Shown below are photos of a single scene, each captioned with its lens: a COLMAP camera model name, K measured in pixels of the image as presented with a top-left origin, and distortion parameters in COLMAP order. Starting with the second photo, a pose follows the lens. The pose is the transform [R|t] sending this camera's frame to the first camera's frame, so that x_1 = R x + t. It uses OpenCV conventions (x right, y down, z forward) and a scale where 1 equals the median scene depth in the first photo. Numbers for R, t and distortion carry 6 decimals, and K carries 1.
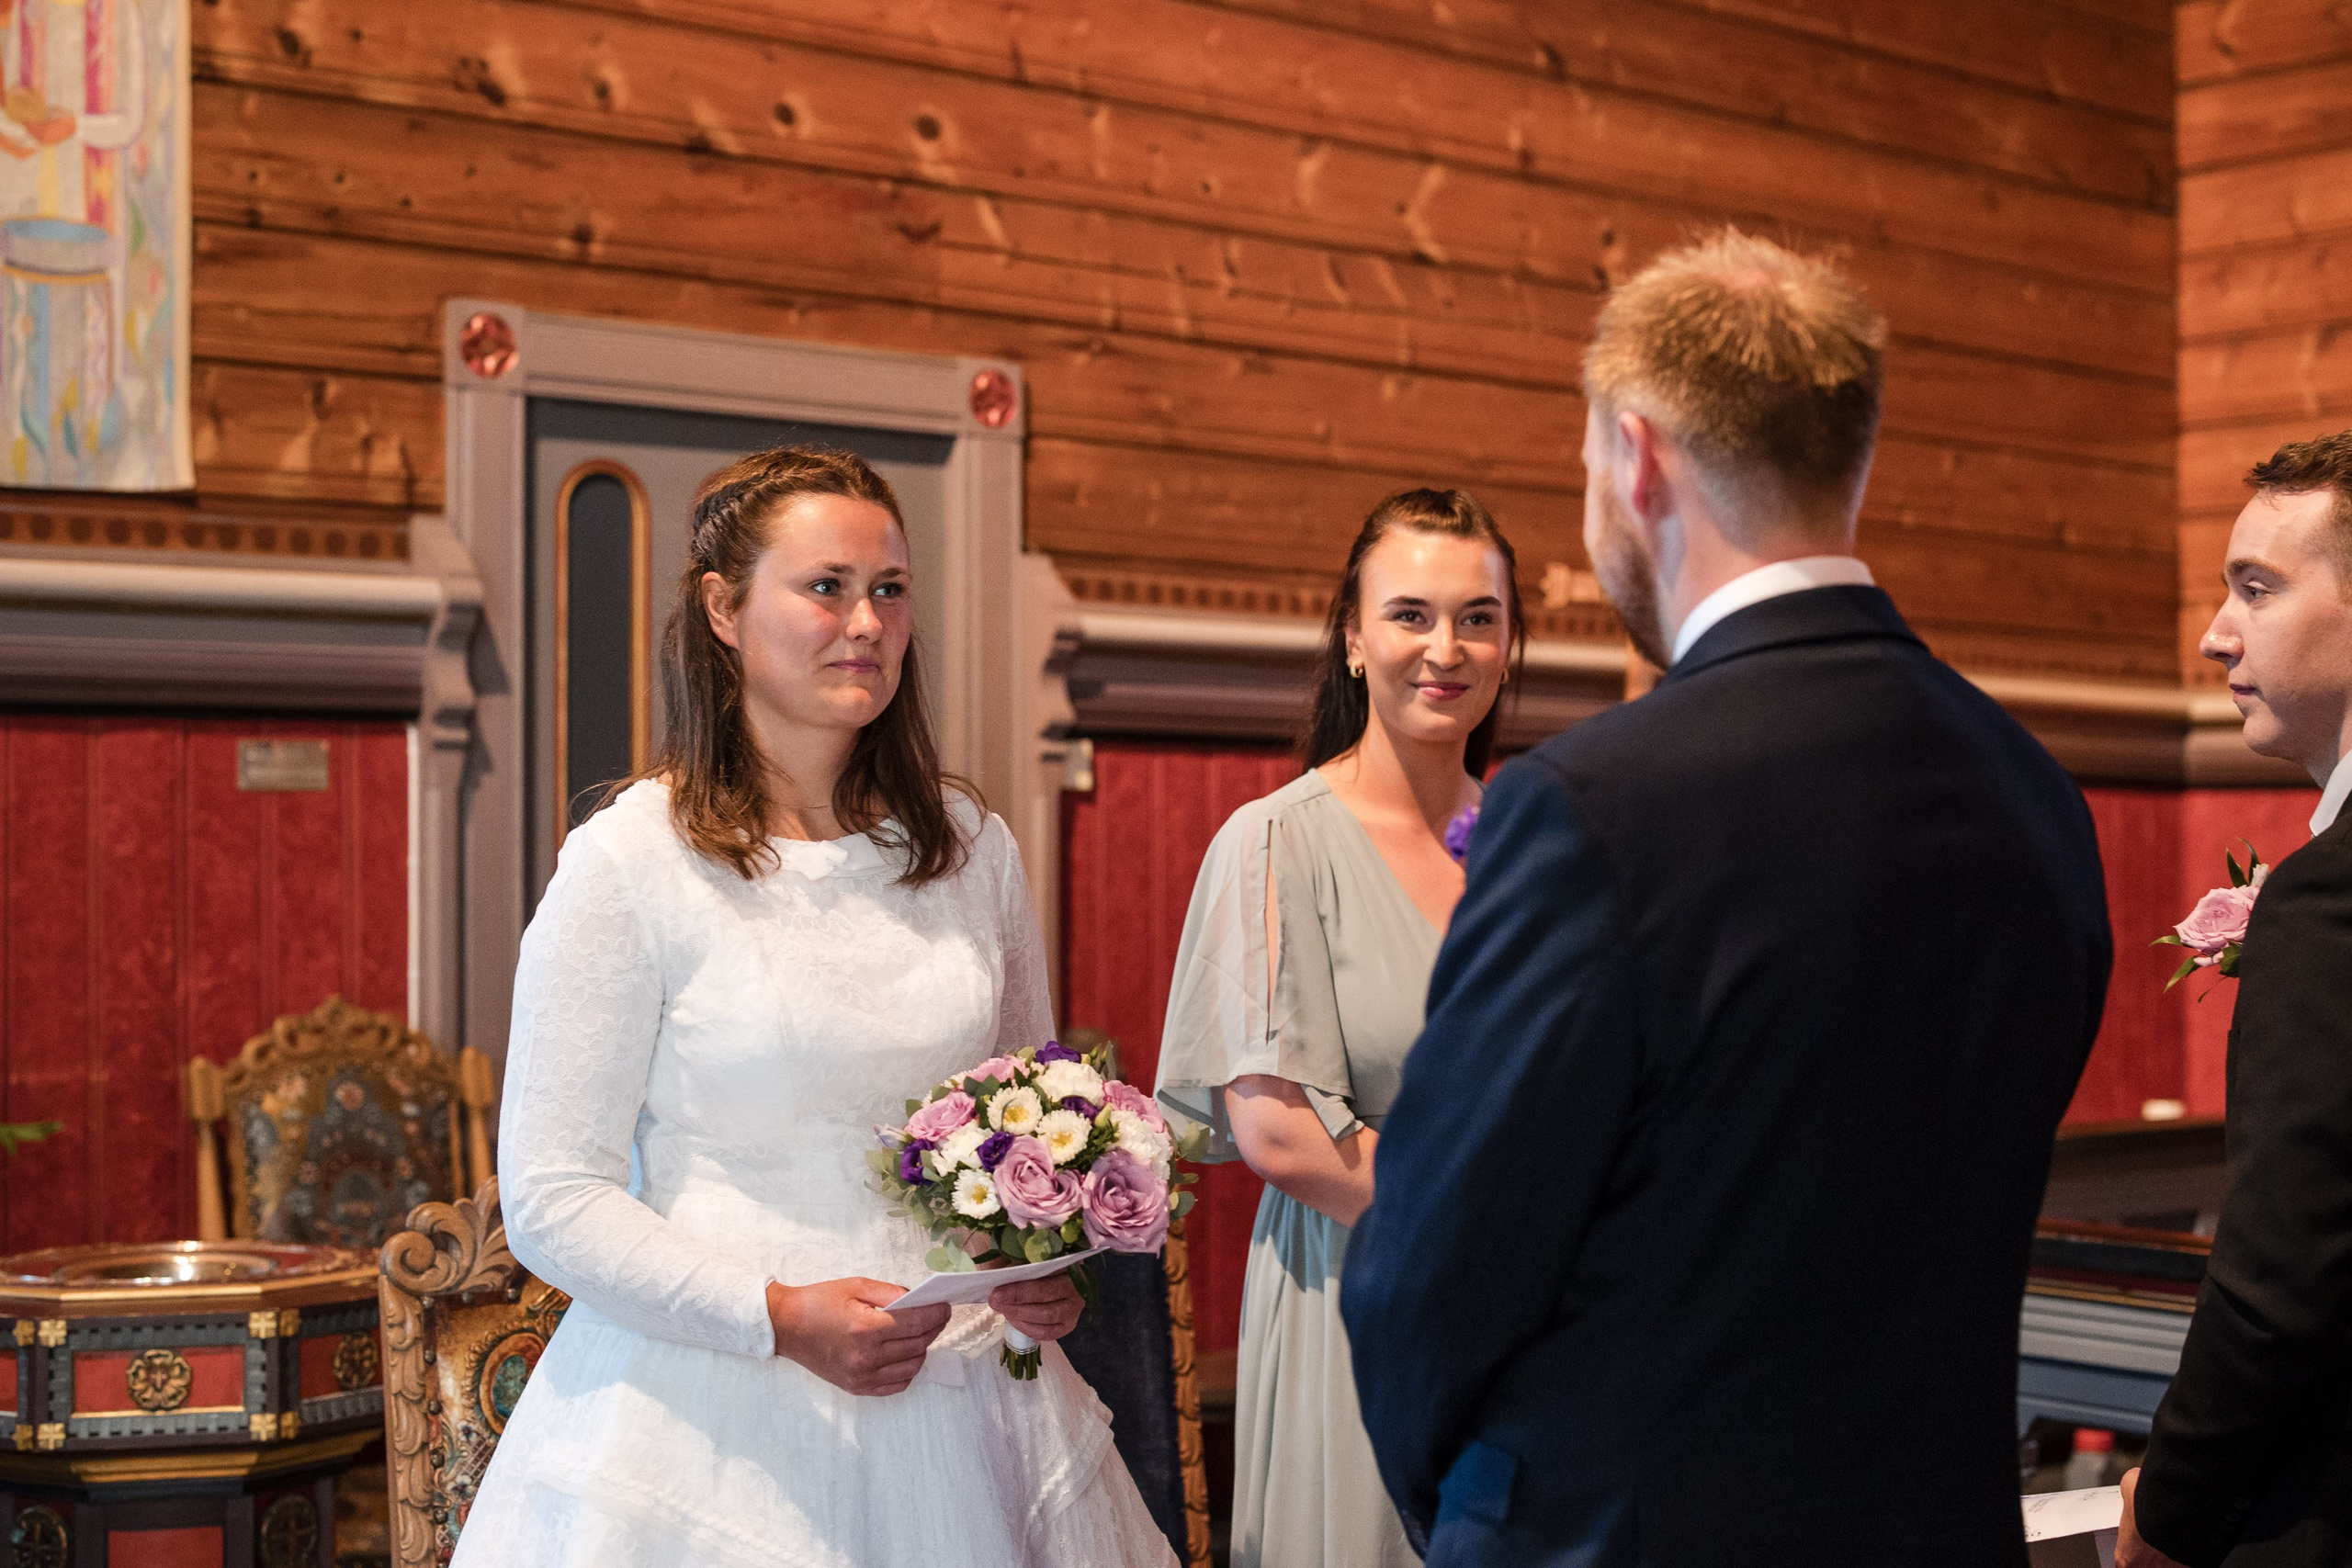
lens RADIAL K [[3486.7, 0, 1183.1], [0, 3486.7, 758.8], [0, 0, 1]] dist [0.027344, -0.027320]
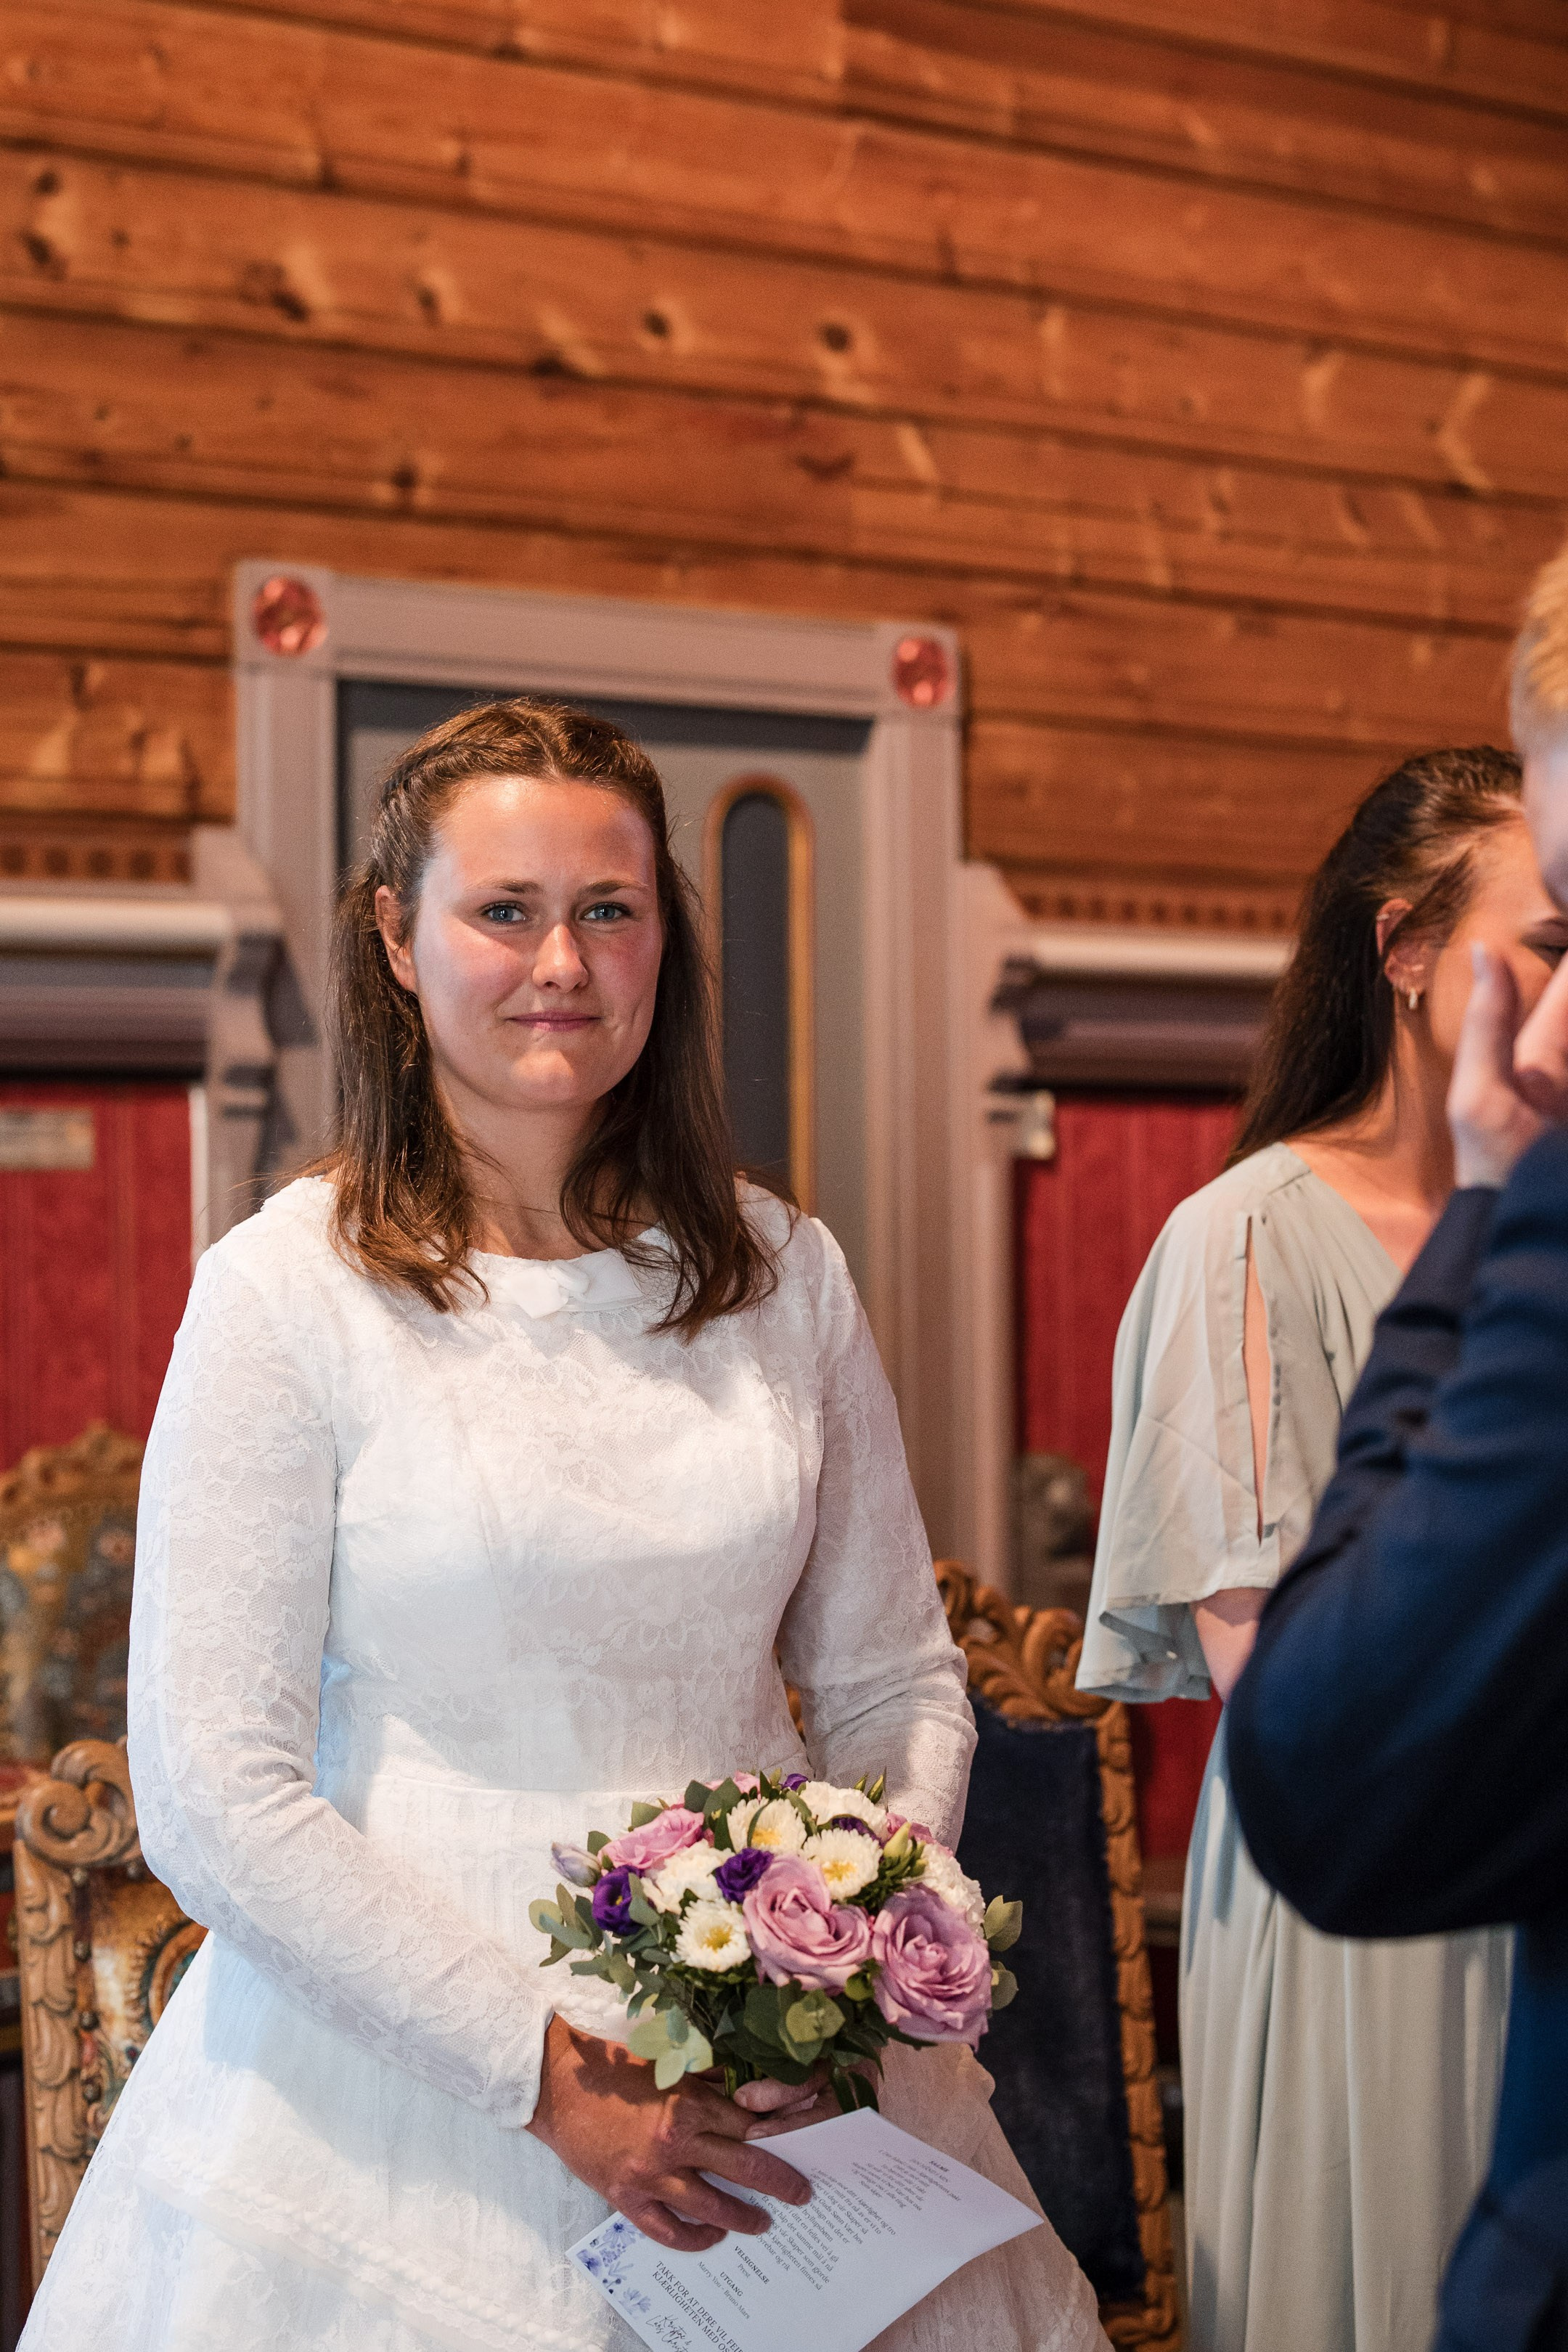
lens RADIAL K [[3648.4, 0, 848.5], [0, 3648.4, 1138.9], [0, 0, 1]] dist [-0.090456, 0.276590]
pose [[0.994132, -0.010839, -0.107630, 0.019689], [0.011854, 0.999891, 0.008793, -0.003221], [0.107523, -0.010017, 0.994152, 0.176542]]
